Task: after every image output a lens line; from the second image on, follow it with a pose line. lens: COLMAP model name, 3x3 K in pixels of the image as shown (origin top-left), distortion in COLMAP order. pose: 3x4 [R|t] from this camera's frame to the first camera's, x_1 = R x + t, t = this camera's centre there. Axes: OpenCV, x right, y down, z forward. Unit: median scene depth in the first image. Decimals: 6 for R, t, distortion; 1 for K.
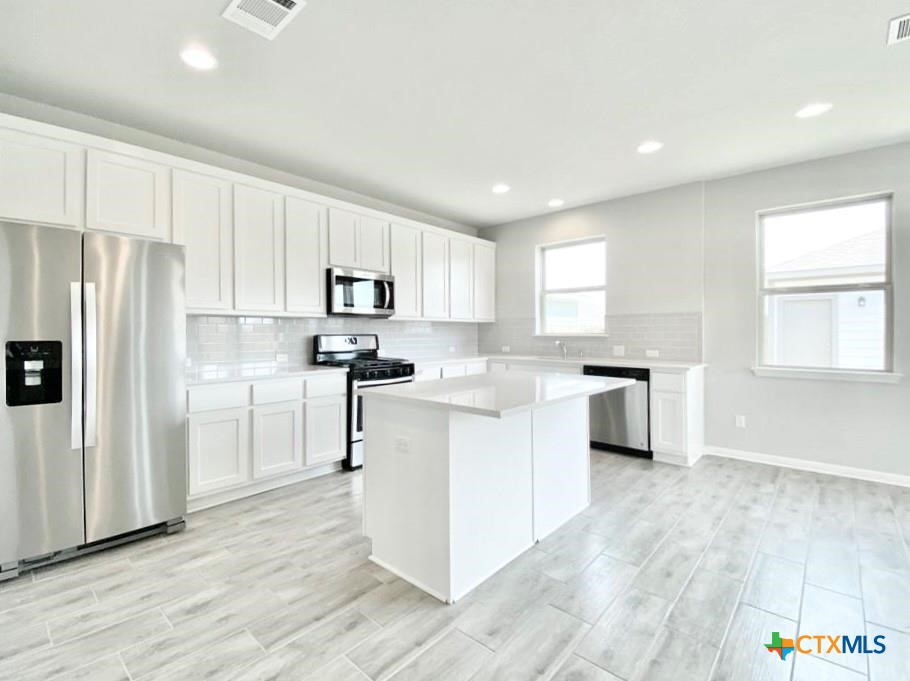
lens RADIAL K [[418.5, 0, 429.6], [0, 418.5, 334.1], [0, 0, 1]] dist [0.015203, -0.026923]
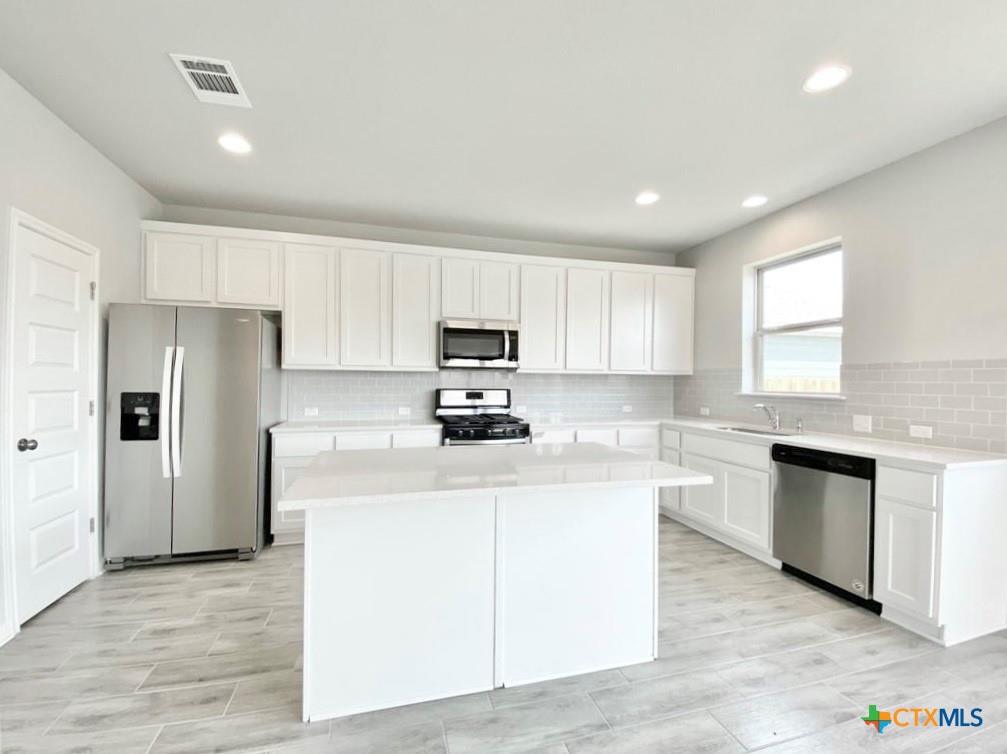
lens RADIAL K [[428.8, 0, 495.6], [0, 428.8, 379.8], [0, 0, 1]] dist [0.019761, -0.020446]
pose [[0.852961, 0.008285, -0.521908, 0.388473], [-0.012886, 0.999904, -0.005187, -0.016420], [0.521815, 0.011149, 0.852986, 0.221689]]
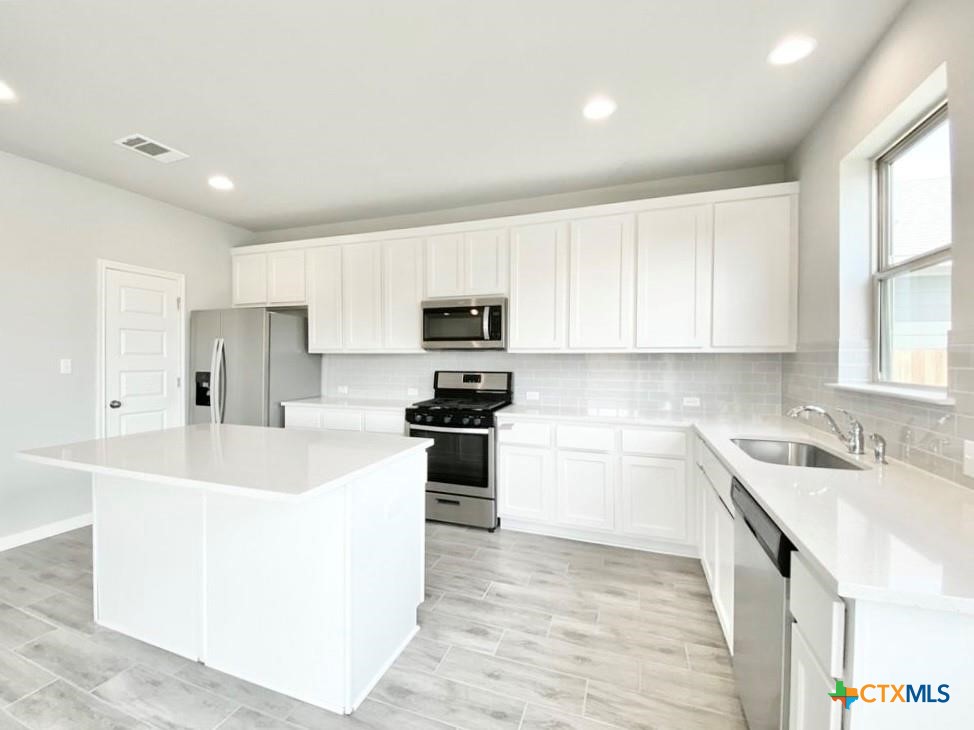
lens RADIAL K [[437.1, 0, 444.3], [0, 437.1, 359.4], [0, 0, 1]] dist [0.026222, -0.023776]
pose [[0.376722, 0.006266, -0.926305, 0.694249], [-0.007019, 0.999968, 0.003910, -0.029656], [0.926300, 0.005028, 0.376754, 0.667324]]
